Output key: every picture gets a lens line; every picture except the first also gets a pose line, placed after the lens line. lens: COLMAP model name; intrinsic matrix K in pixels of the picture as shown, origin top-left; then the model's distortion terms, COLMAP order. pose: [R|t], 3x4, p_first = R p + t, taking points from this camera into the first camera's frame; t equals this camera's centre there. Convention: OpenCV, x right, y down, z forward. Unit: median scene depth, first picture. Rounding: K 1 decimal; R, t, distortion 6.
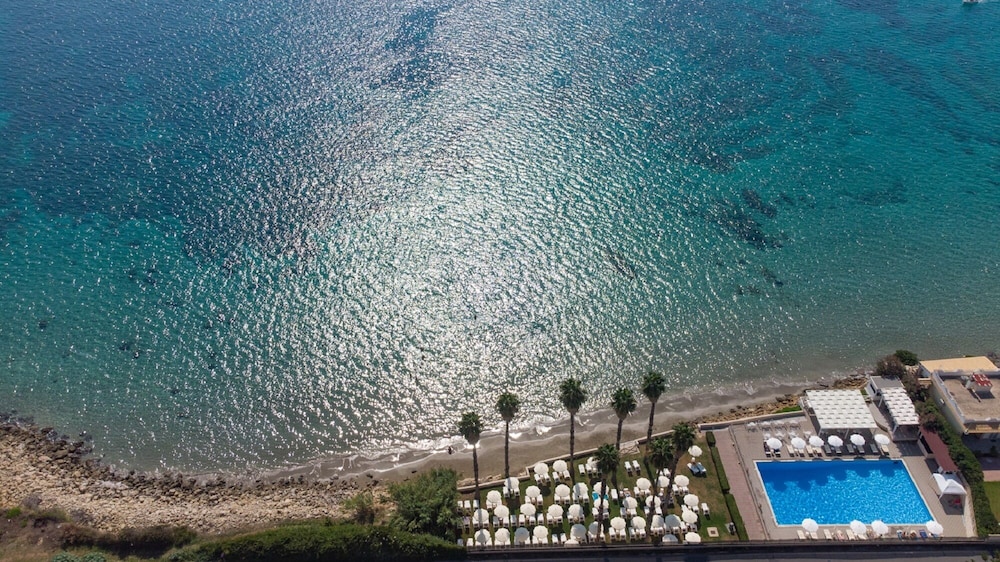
lens RADIAL K [[766.8, 0, 521.0], [0, 766.8, 283.9], [0, 0, 1]] dist [0.000352, 0.086147]
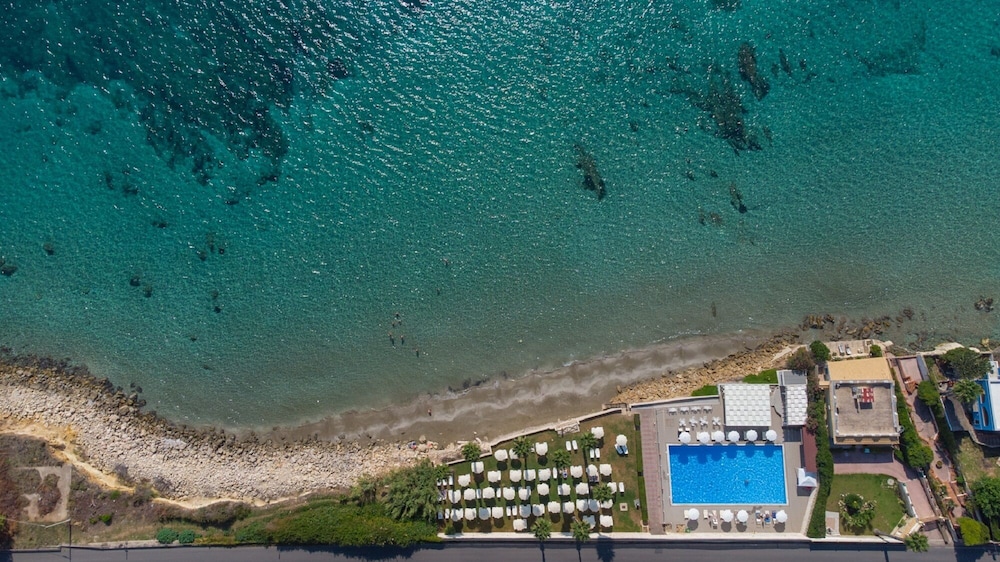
lens RADIAL K [[766.8, 0, 521.0], [0, 766.8, 283.9], [0, 0, 1]] dist [0.000352, 0.086147]
pose [[0.999853, 0.012631, -0.011629, 0.071866], [-0.001543, 0.740700, 0.671834, -0.829922], [0.017099, -0.671717, 0.740611, 0.231639]]
